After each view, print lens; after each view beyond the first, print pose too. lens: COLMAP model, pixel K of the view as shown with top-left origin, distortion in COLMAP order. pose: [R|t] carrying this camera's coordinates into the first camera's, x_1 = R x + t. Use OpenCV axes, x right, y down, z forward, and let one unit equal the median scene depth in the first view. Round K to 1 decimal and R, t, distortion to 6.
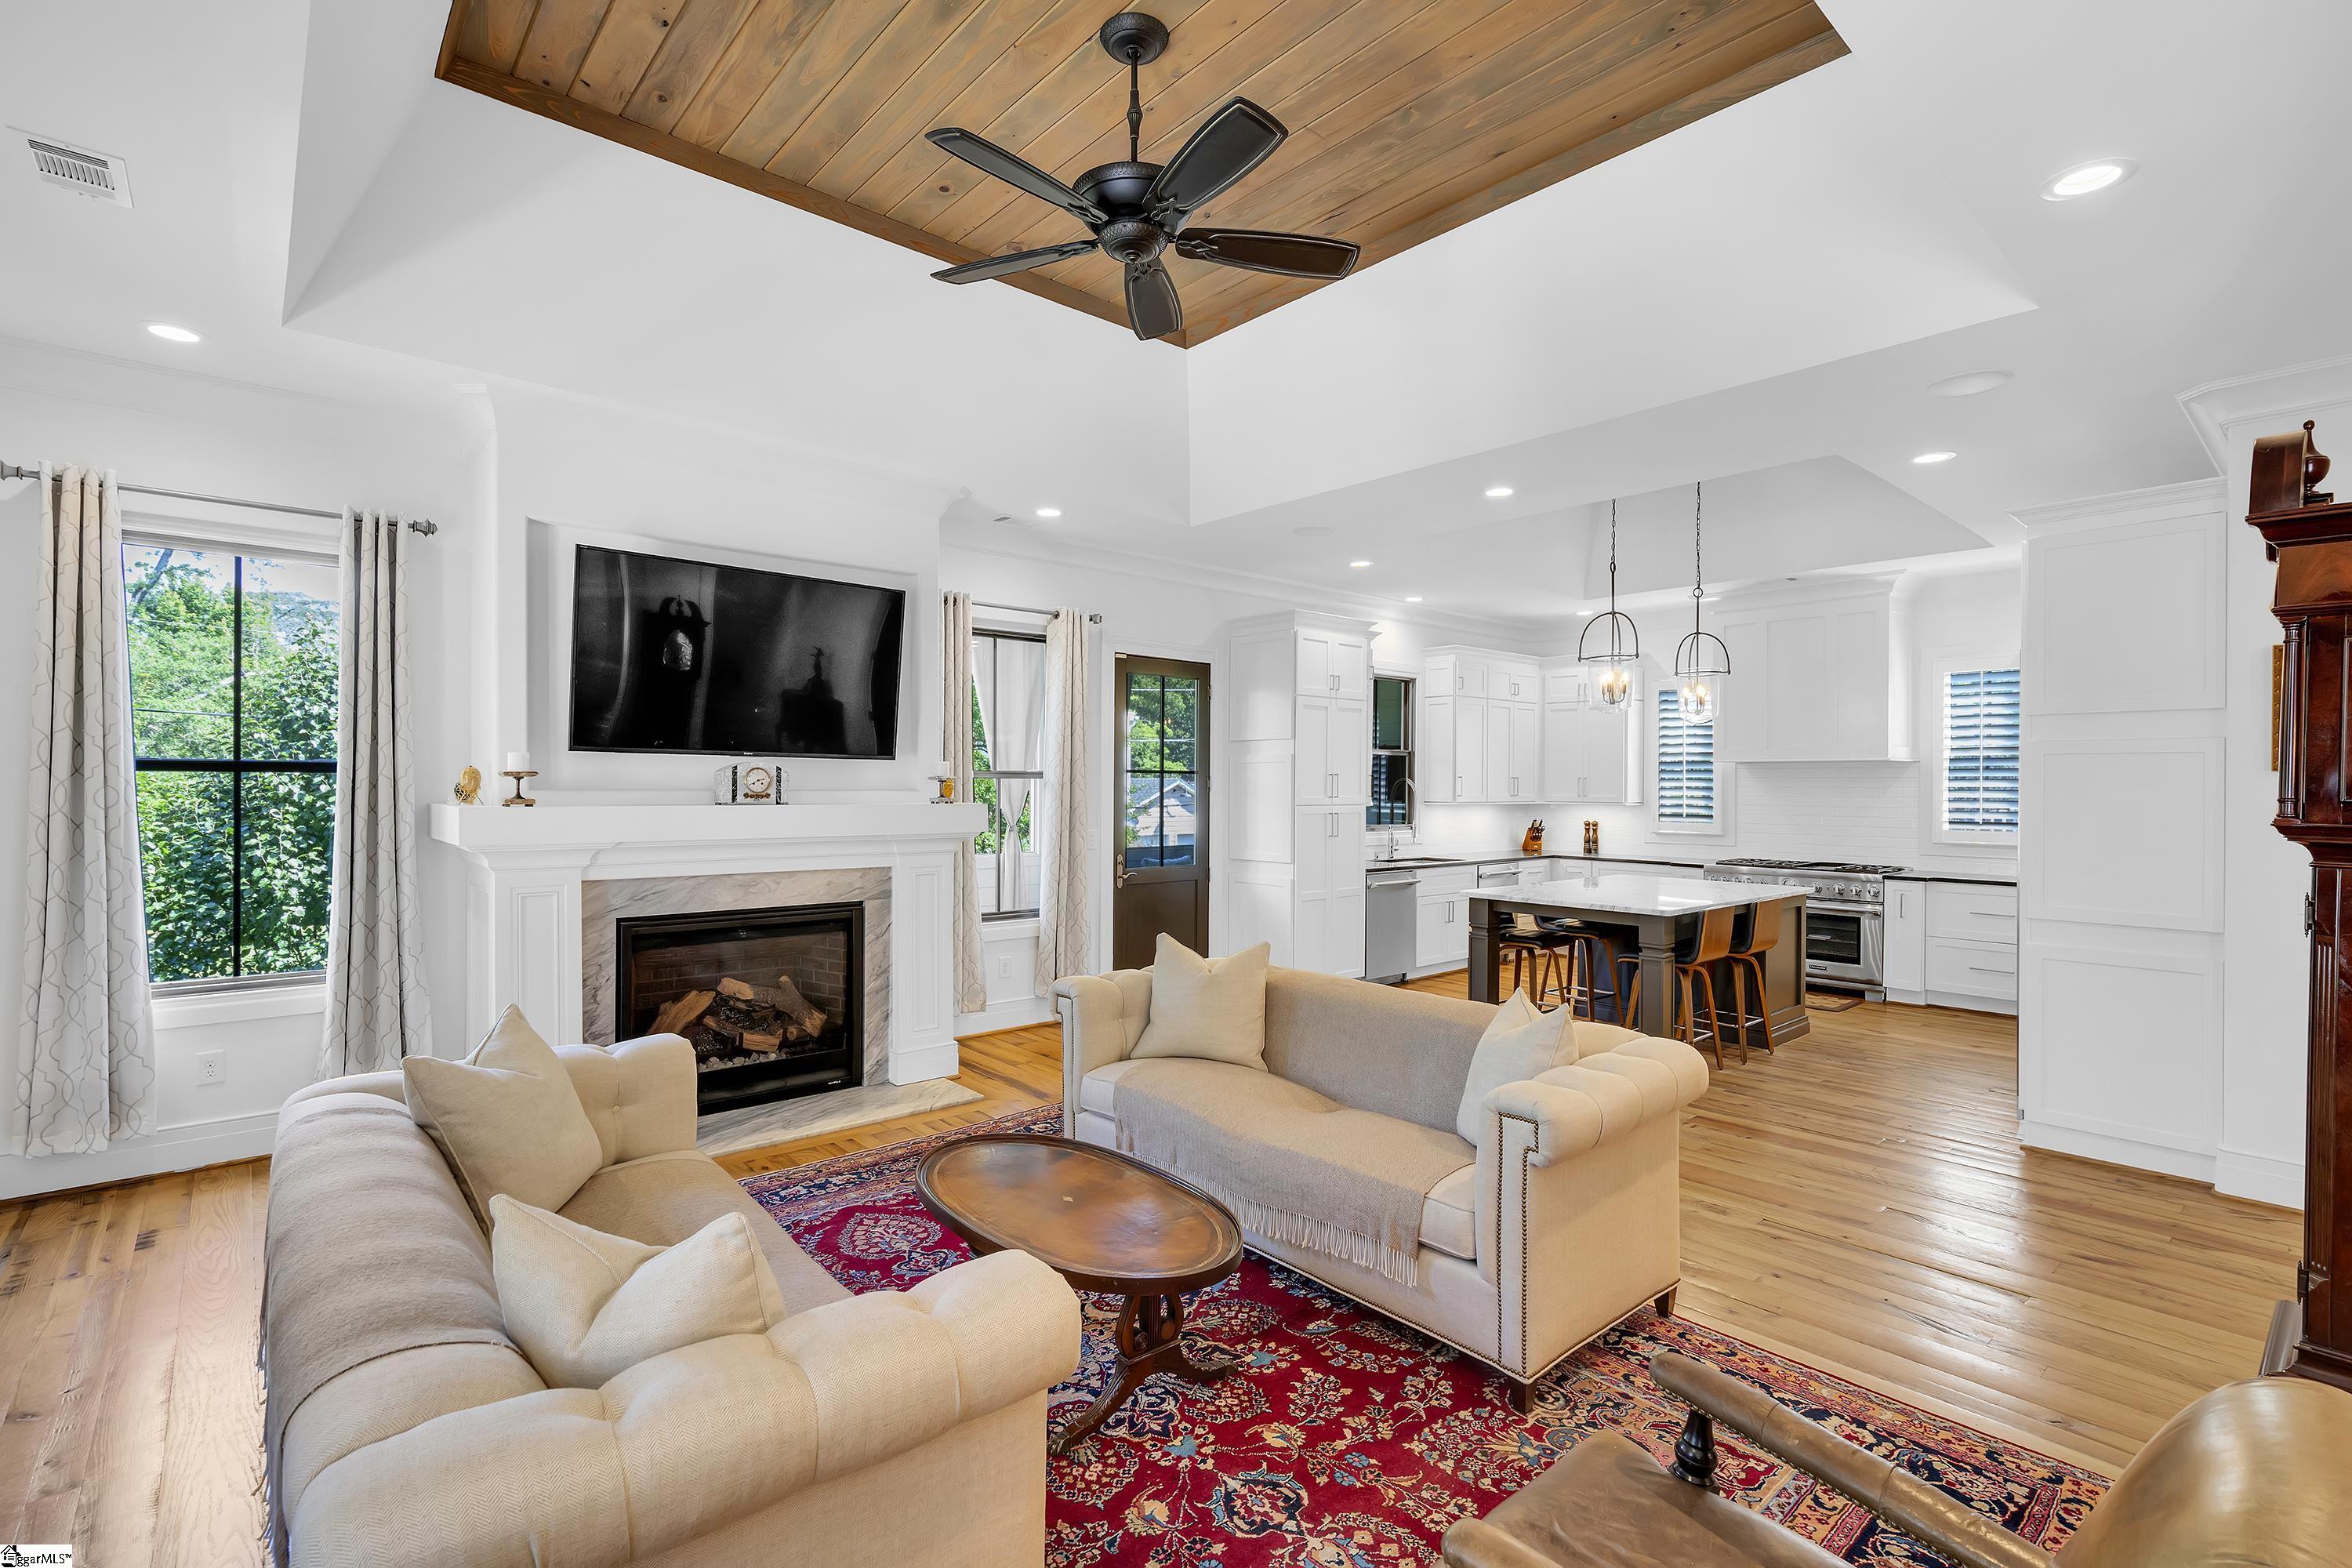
lens RADIAL K [[1058.4, 0, 1173.6], [0, 1058.4, 783.3], [0, 0, 1]] dist [-0.004351, -0.000736]
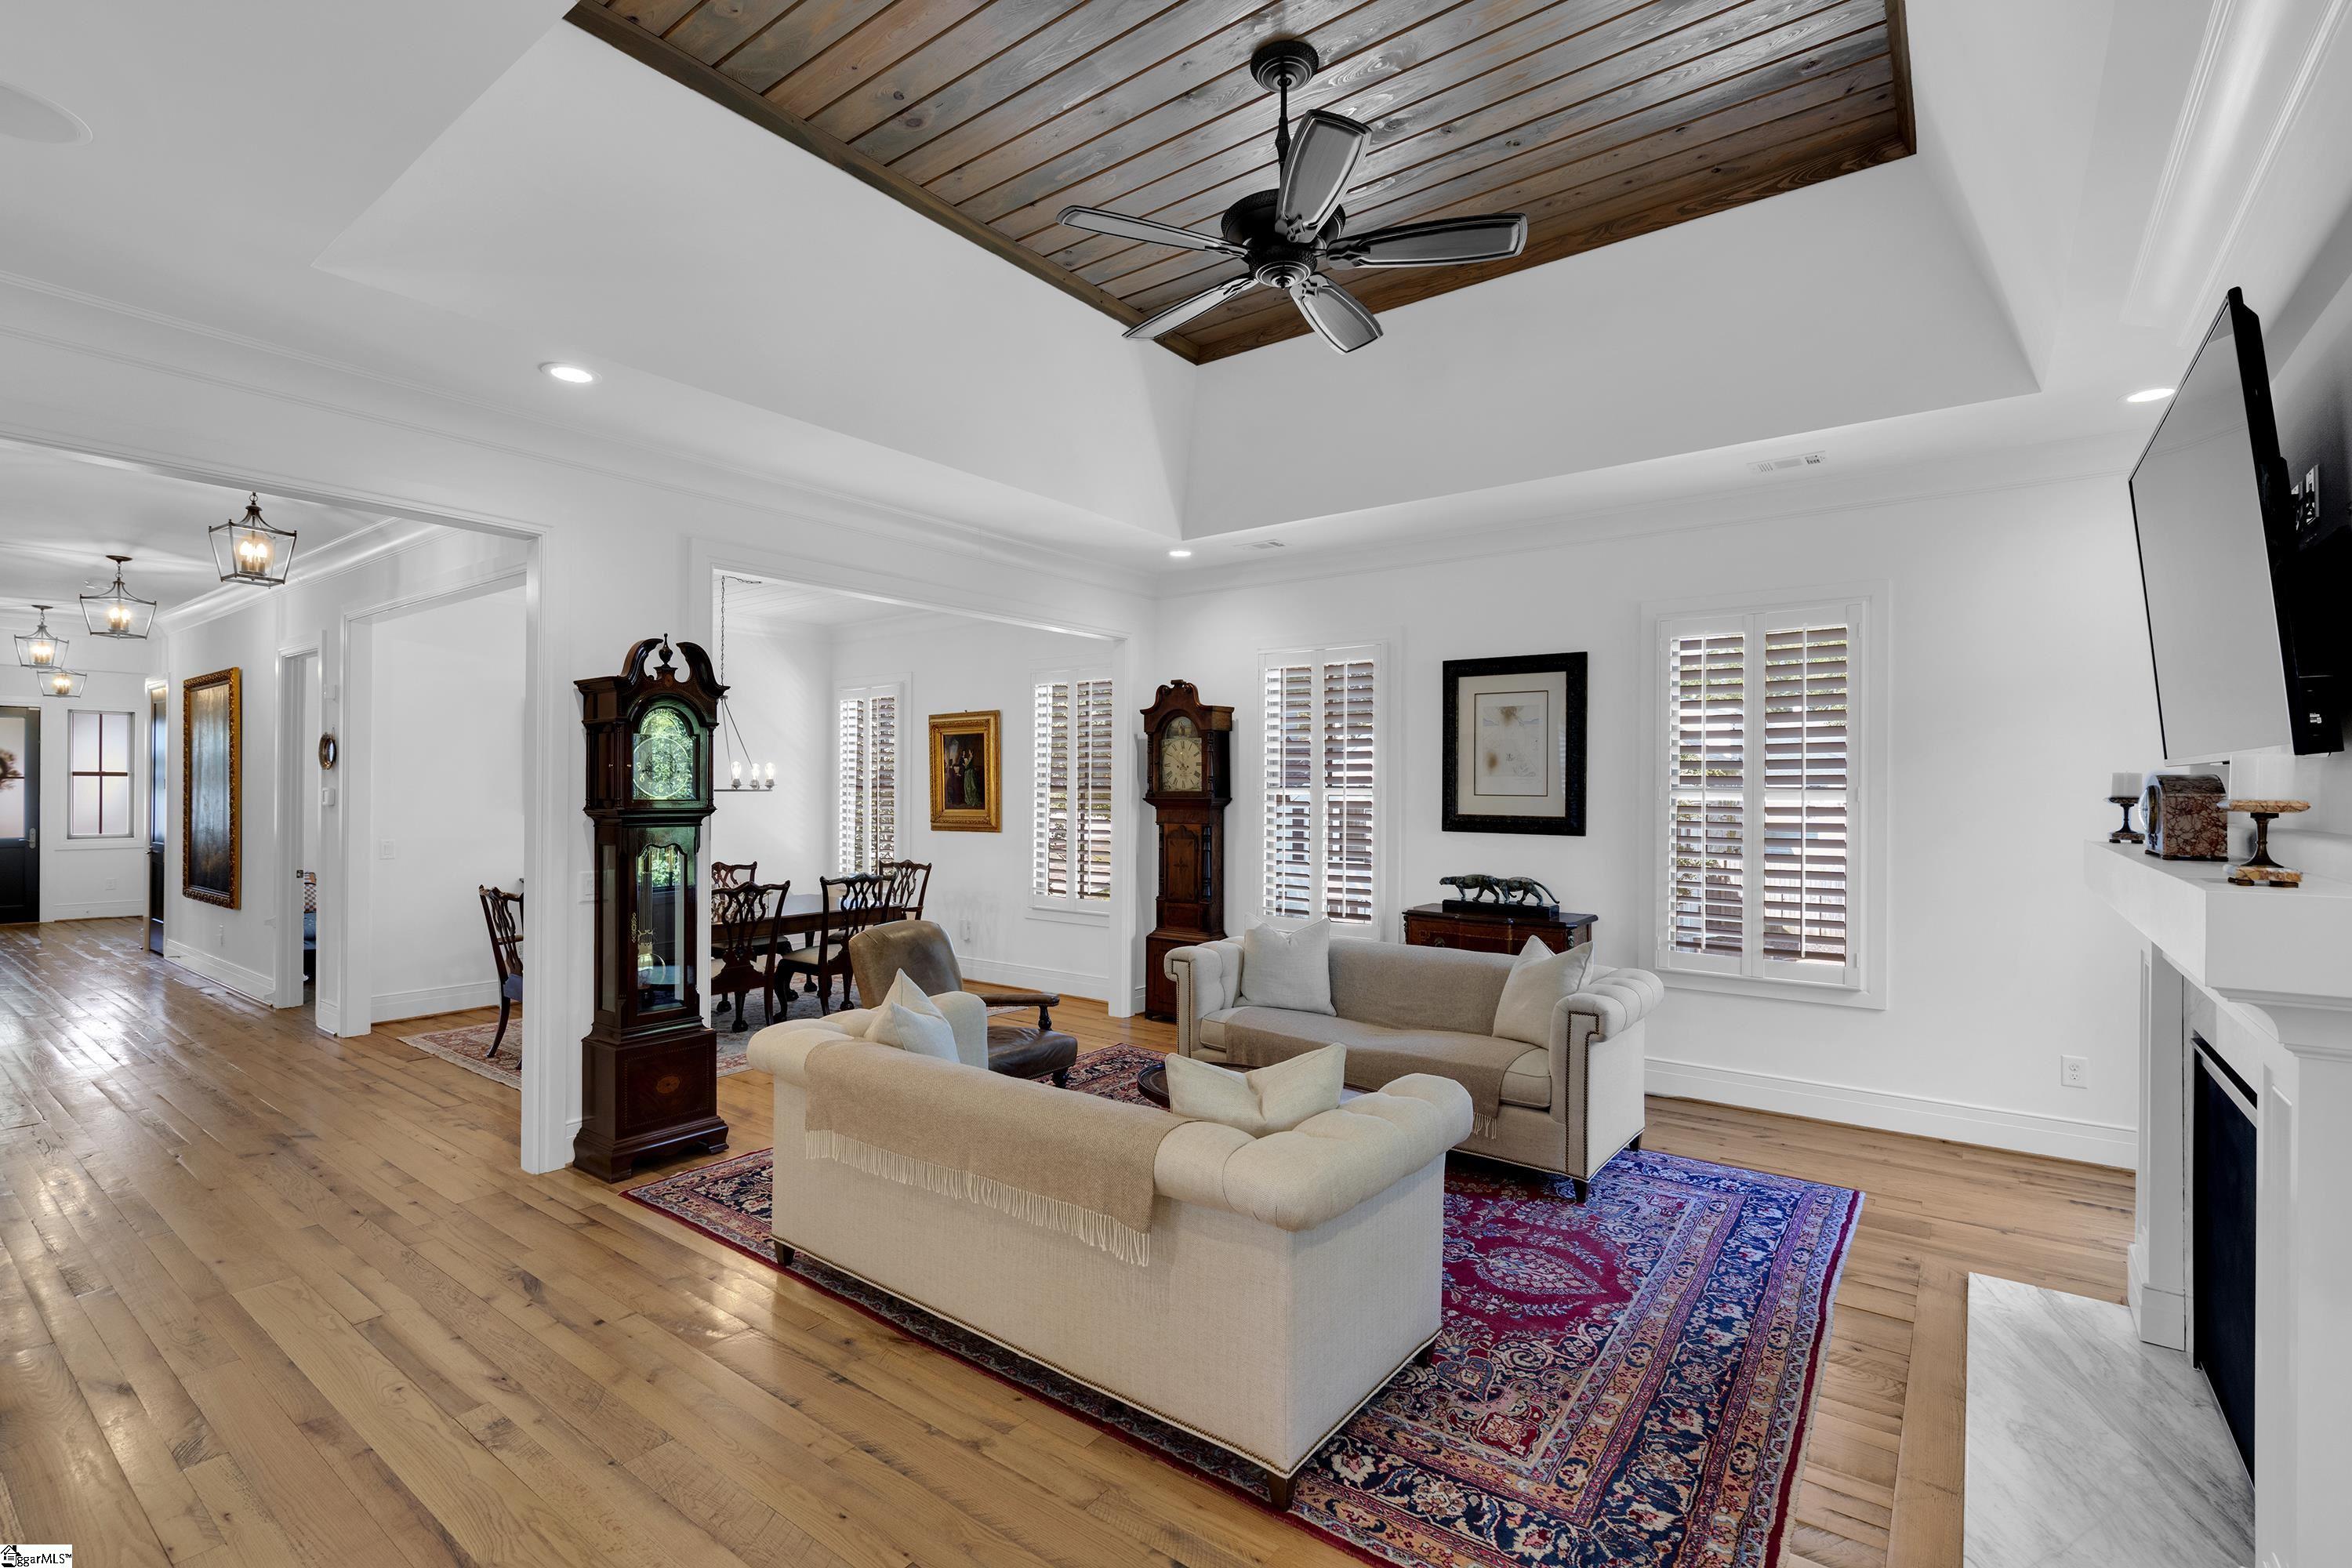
lens RADIAL K [[1058.4, 0, 1173.6], [0, 1058.4, 783.3], [0, 0, 1]] dist [-0.004351, -0.000736]
pose [[-0.977883, -0.012330, -0.208789, 0.231632], [-0.011533, 0.999921, -0.005034, -0.010396], [0.208834, -0.002515, -0.977948, 1.692343]]
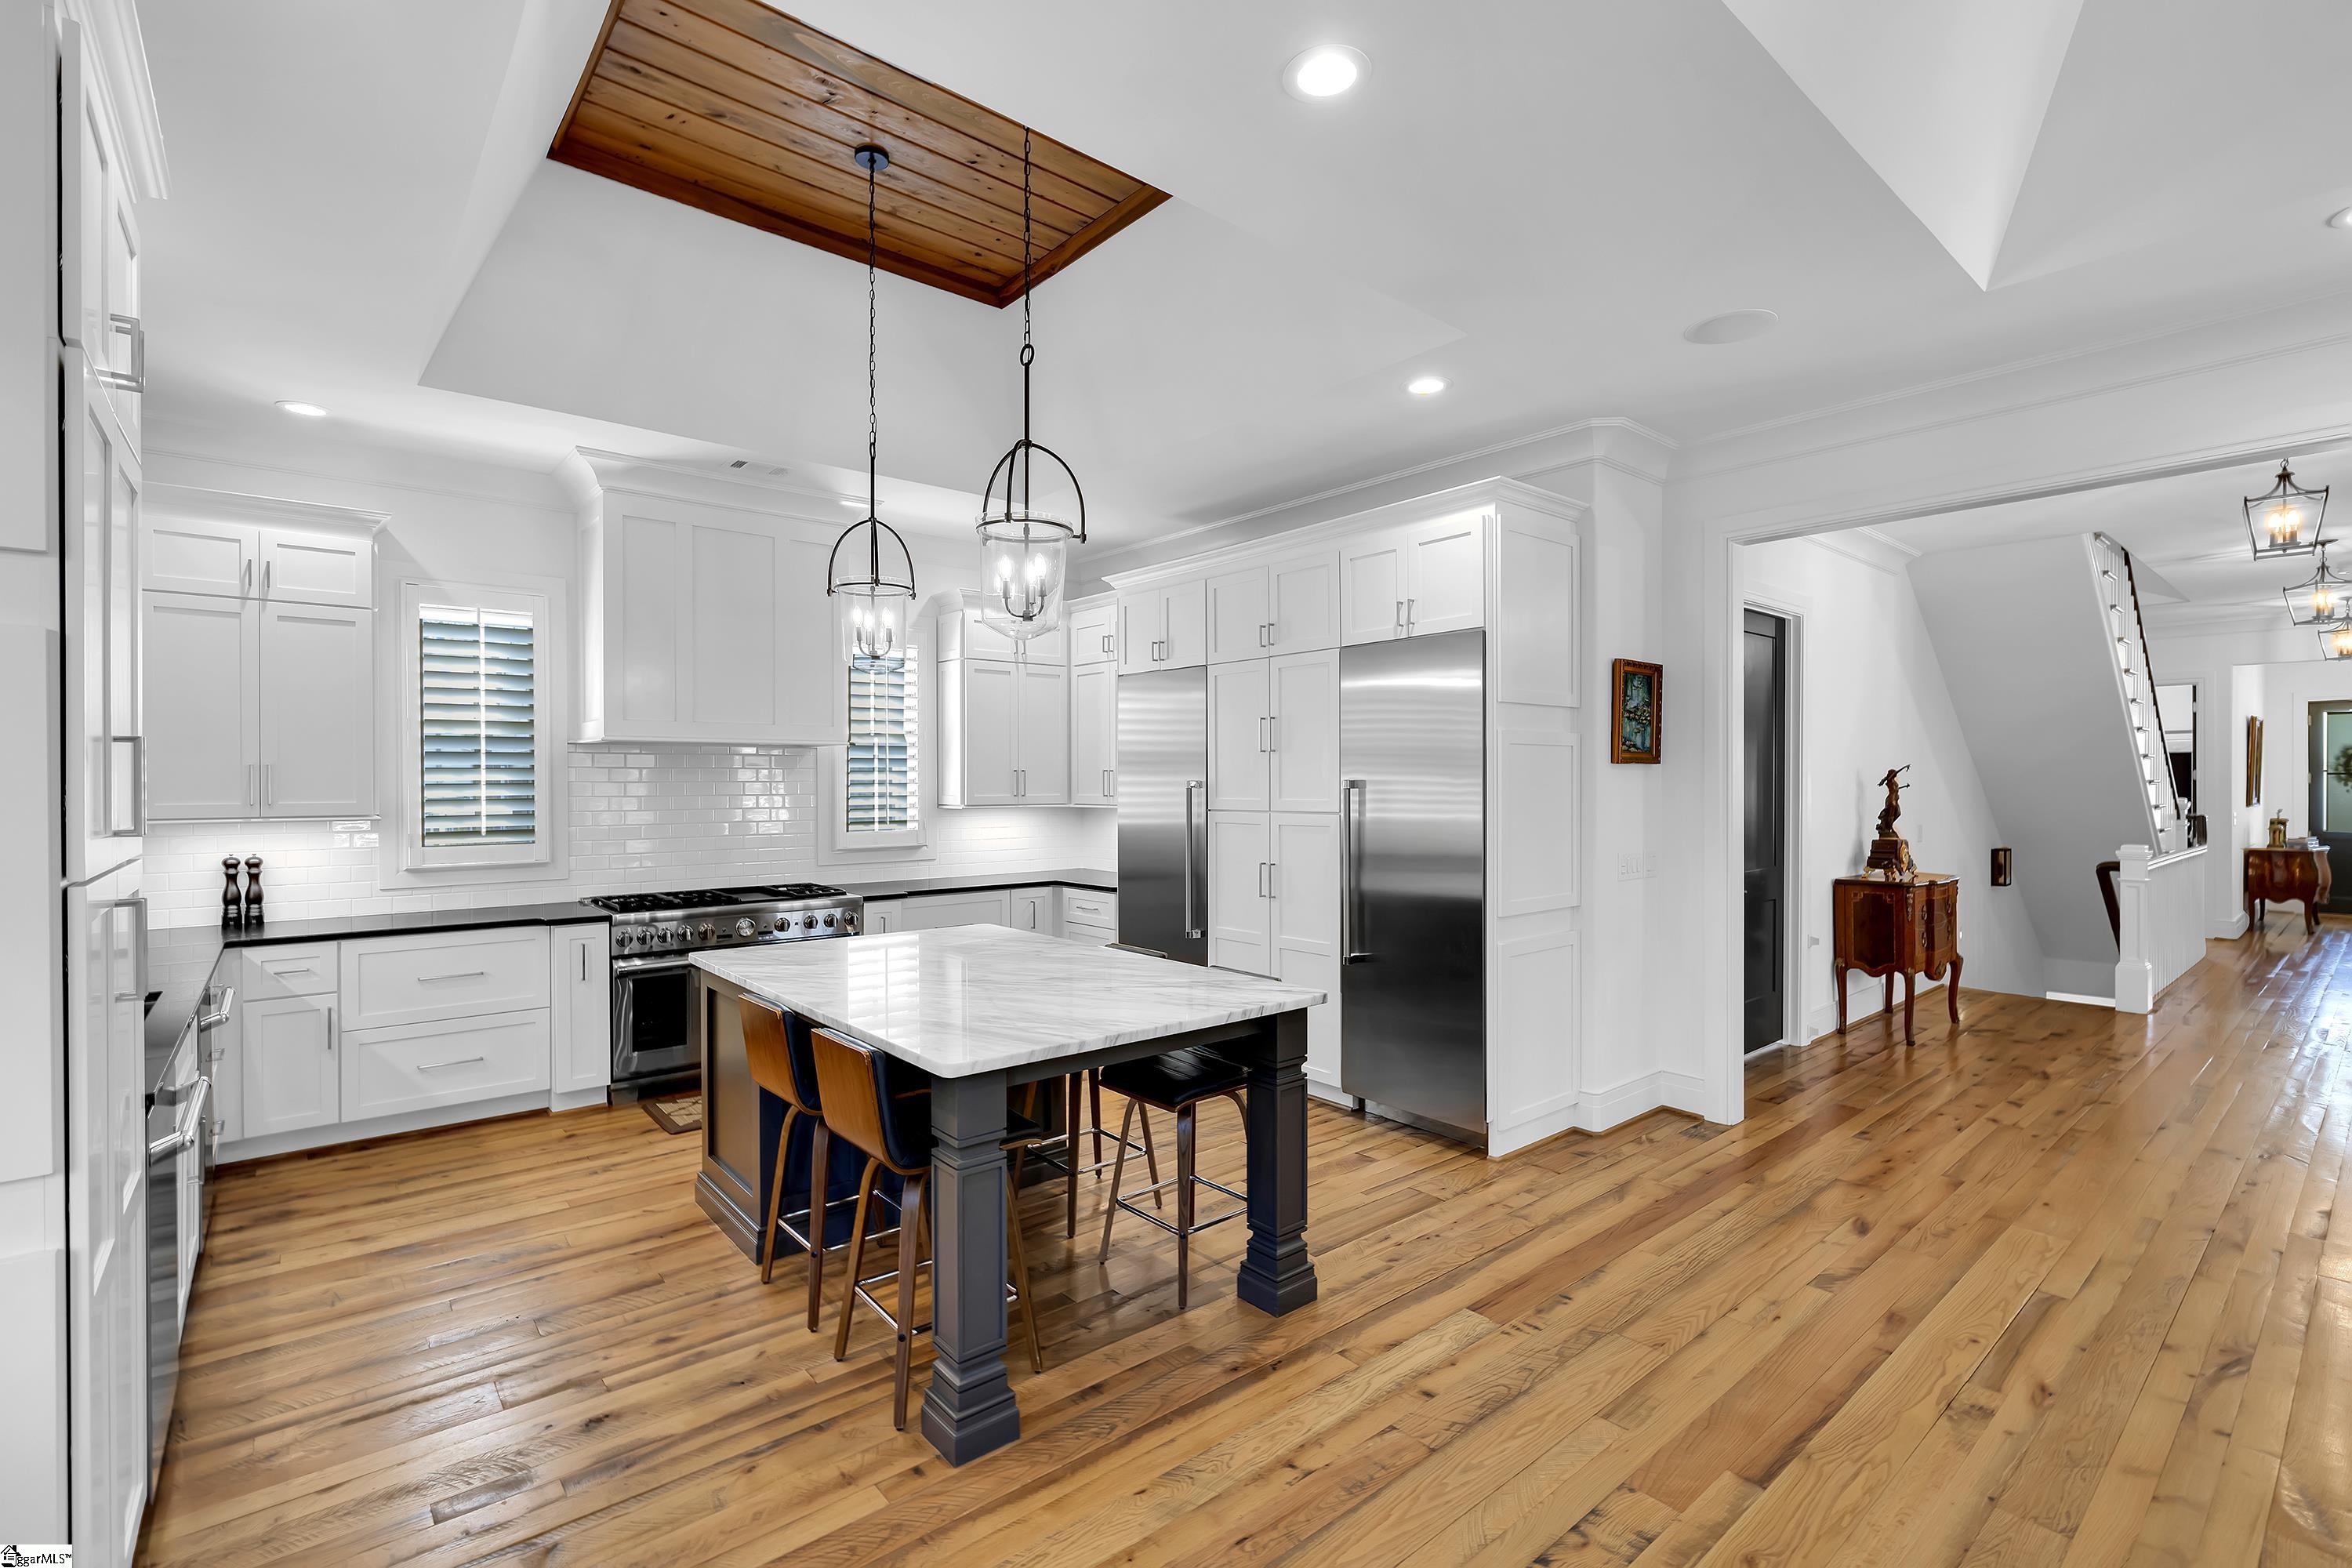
lens RADIAL K [[1058.4, 0, 1173.6], [0, 1058.4, 783.3], [0, 0, 1]] dist [-0.004351, -0.000736]
pose [[0.020632, -0.008995, 0.999747, -0.157720], [0.001560, 0.999959, 0.008965, -0.000965], [-0.999786, 0.001375, 0.020645, 1.440589]]
